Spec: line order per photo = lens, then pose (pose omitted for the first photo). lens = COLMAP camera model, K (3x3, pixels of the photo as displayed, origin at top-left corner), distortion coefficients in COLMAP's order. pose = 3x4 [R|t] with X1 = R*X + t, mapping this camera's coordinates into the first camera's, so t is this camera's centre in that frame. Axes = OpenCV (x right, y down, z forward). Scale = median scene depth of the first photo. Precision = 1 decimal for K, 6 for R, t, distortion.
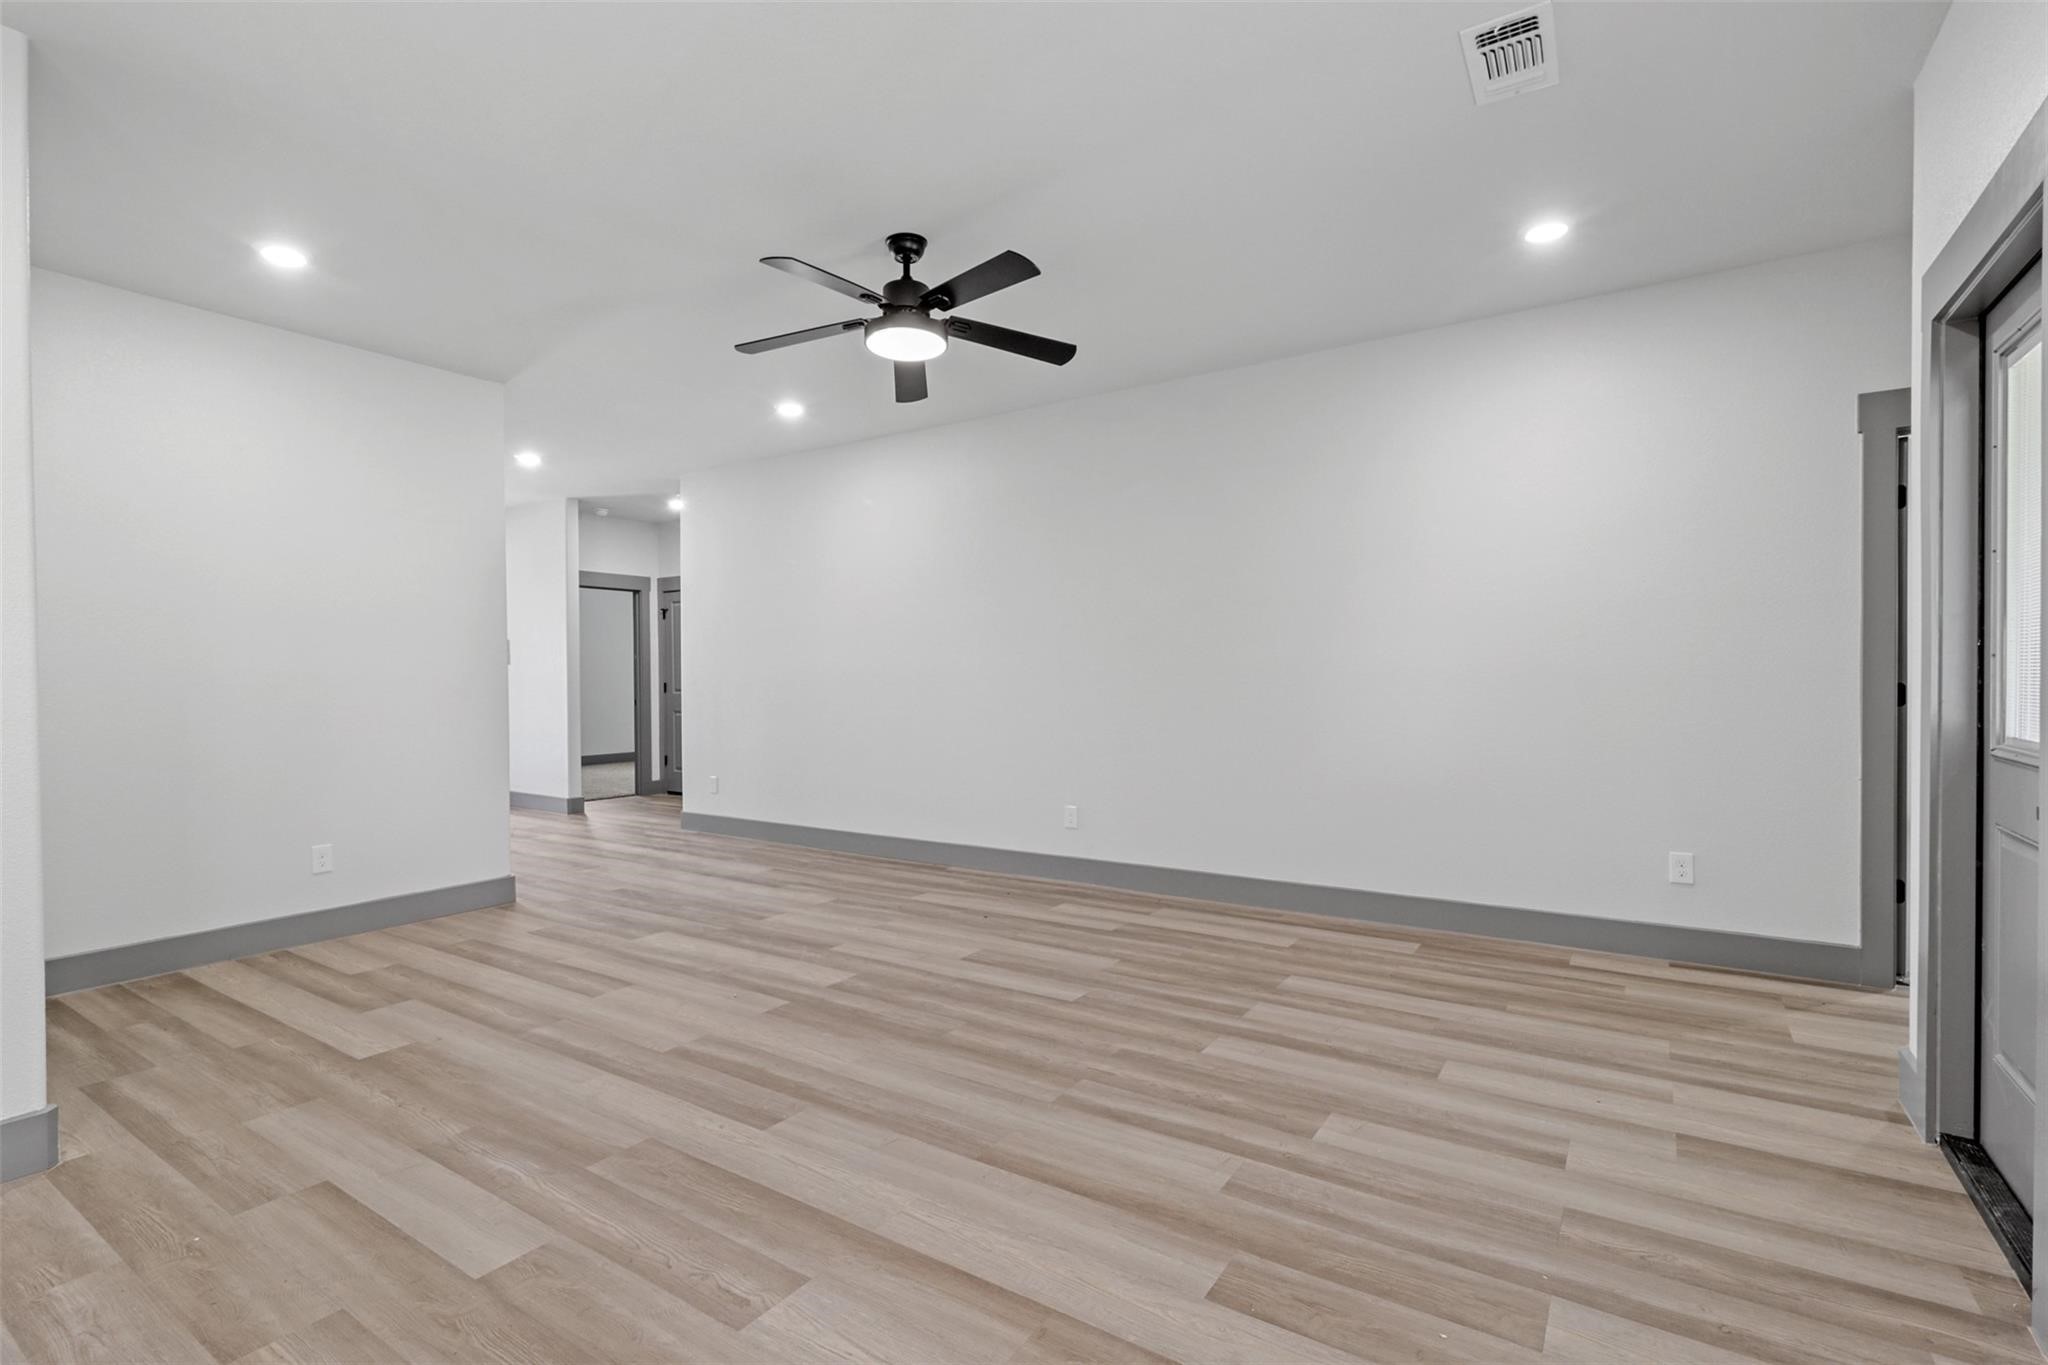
lens RADIAL K [[956.1, 0, 1035.2], [0, 956.1, 687.6], [0, 0, 1]] dist [0.014412, -0.002242]
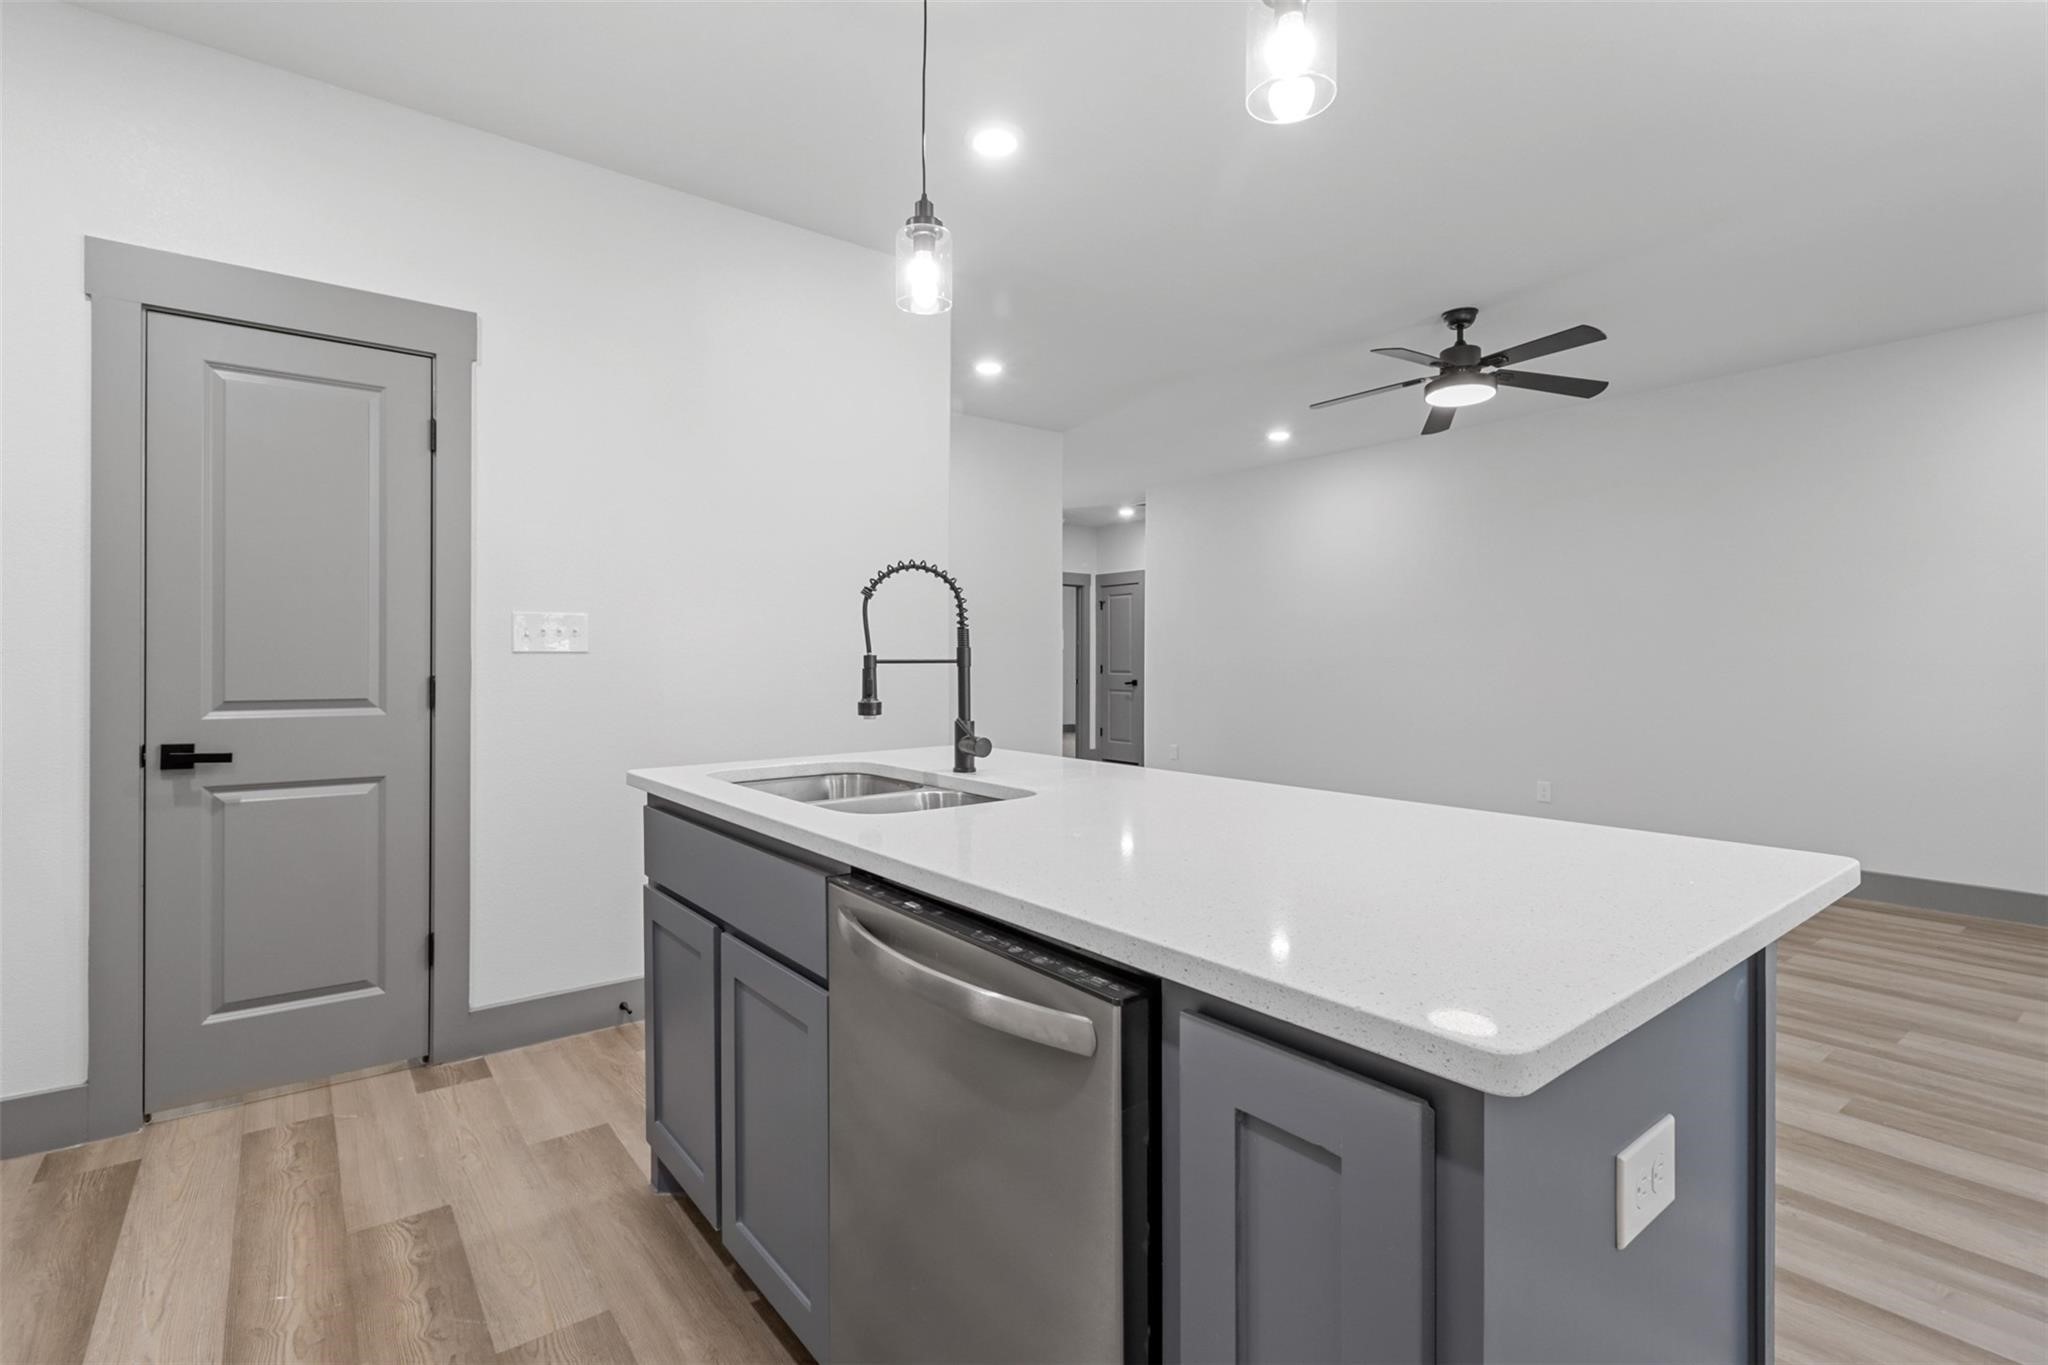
lens RADIAL K [[956.1, 0, 1044.1], [0, 956.1, 669.9], [0, 0, 1]] dist [0.014412, -0.002242]
pose [[0.946857, 0.009118, -0.321526, -0.240395], [-0.009541, 0.999954, 0.000258, 0.003864], [0.321513, 0.002823, 0.946901, -0.355235]]
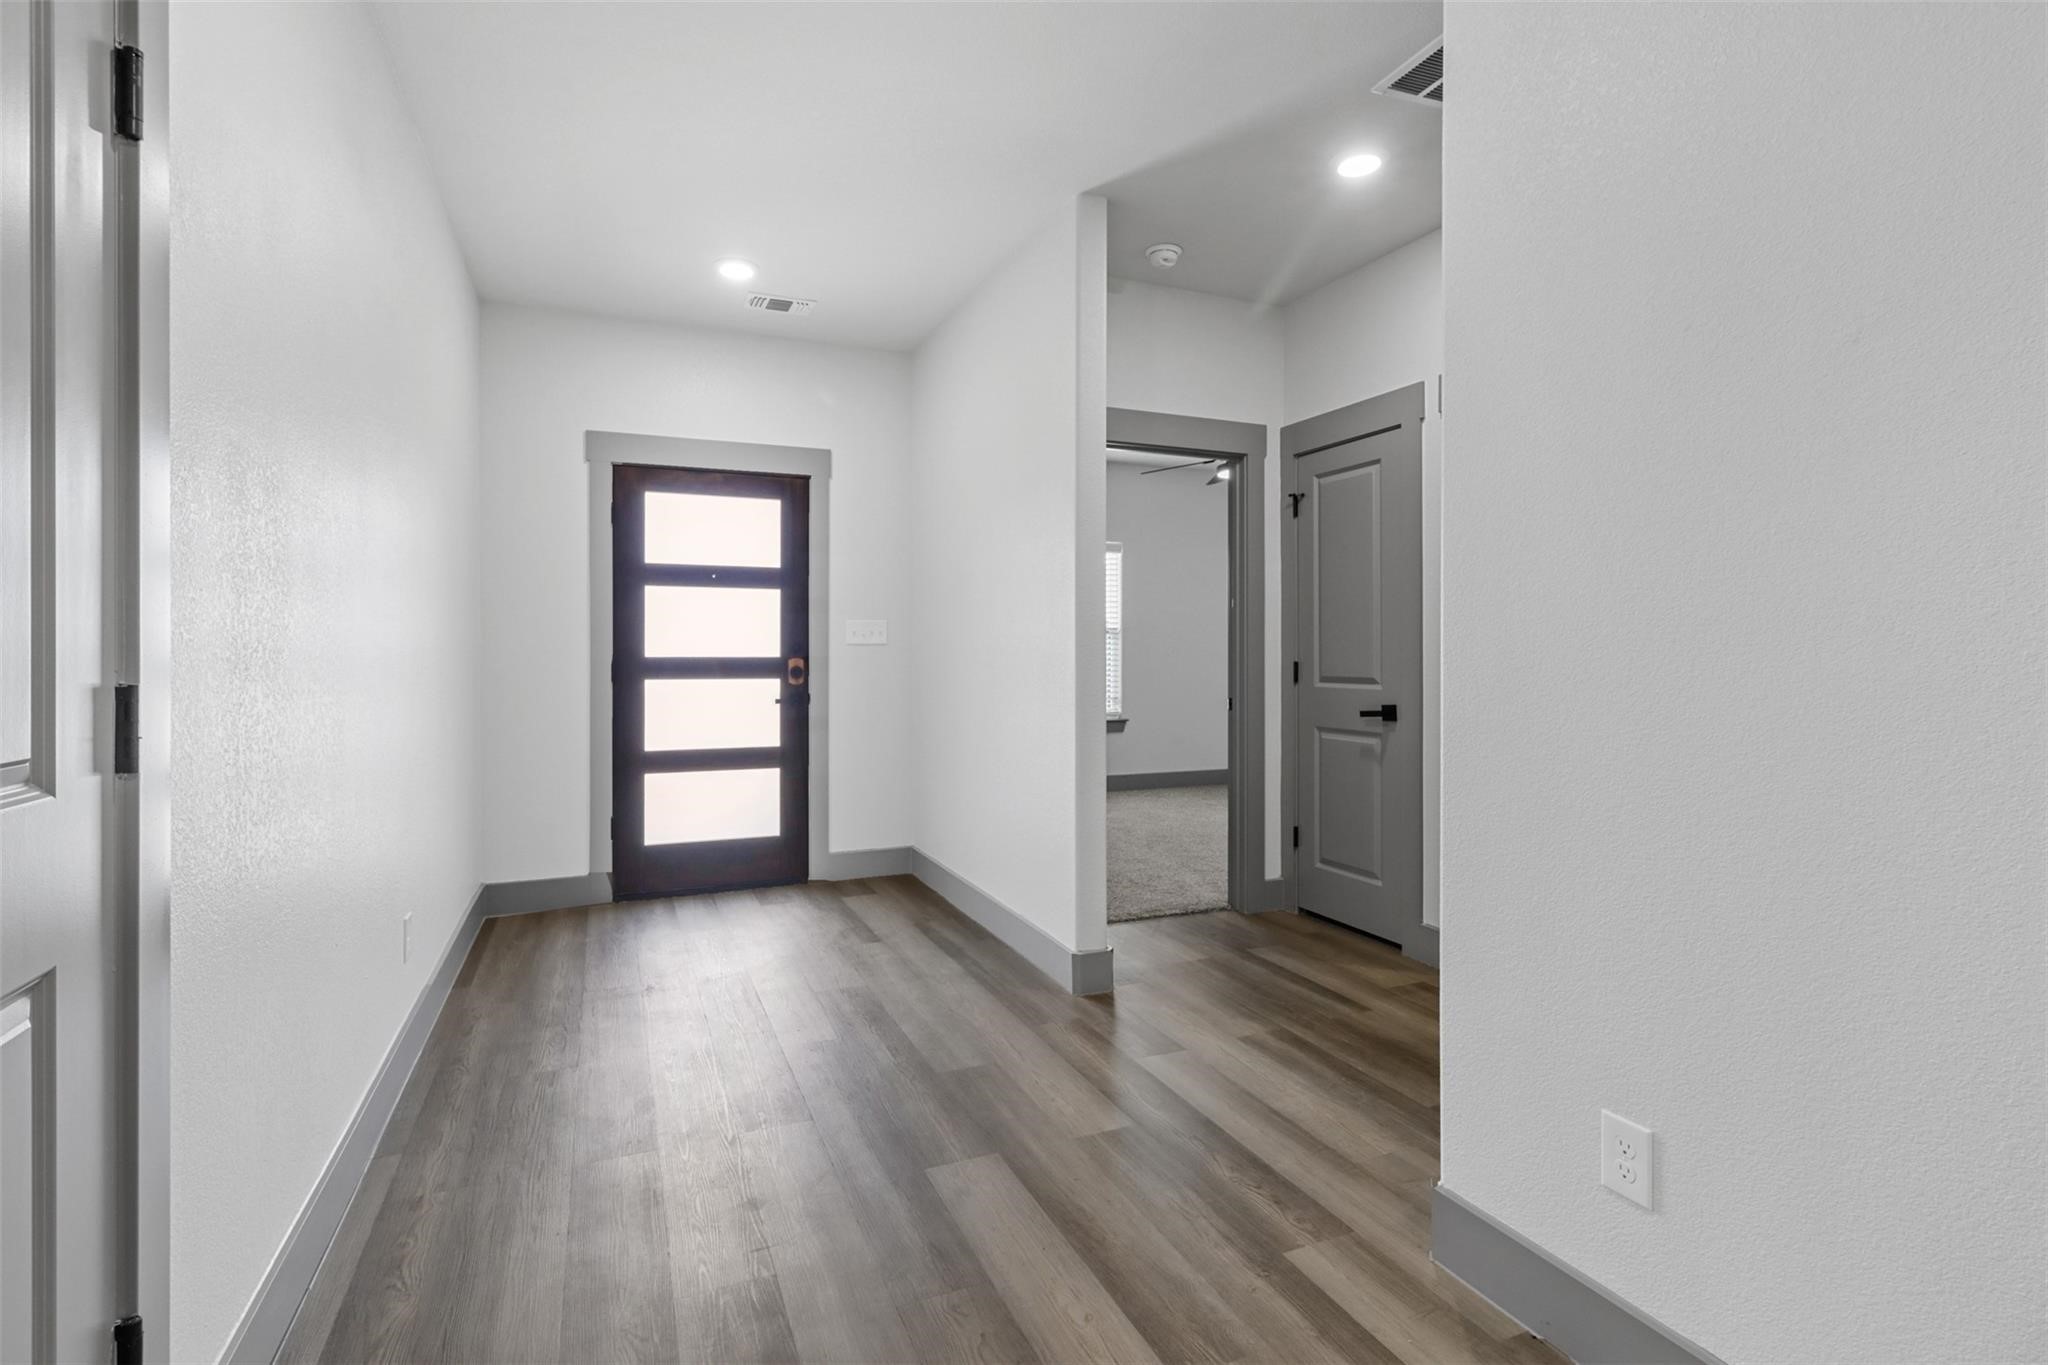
lens RADIAL K [[956.1, 0, 1022.0], [0, 956.1, 668.6], [0, 0, 1]] dist [0.014412, -0.002242]
pose [[0.823069, 0.011804, -0.567819, -0.723198], [-0.007651, 0.999924, 0.009696, -0.016075], [0.567890, -0.003636, 0.823096, 1.707080]]
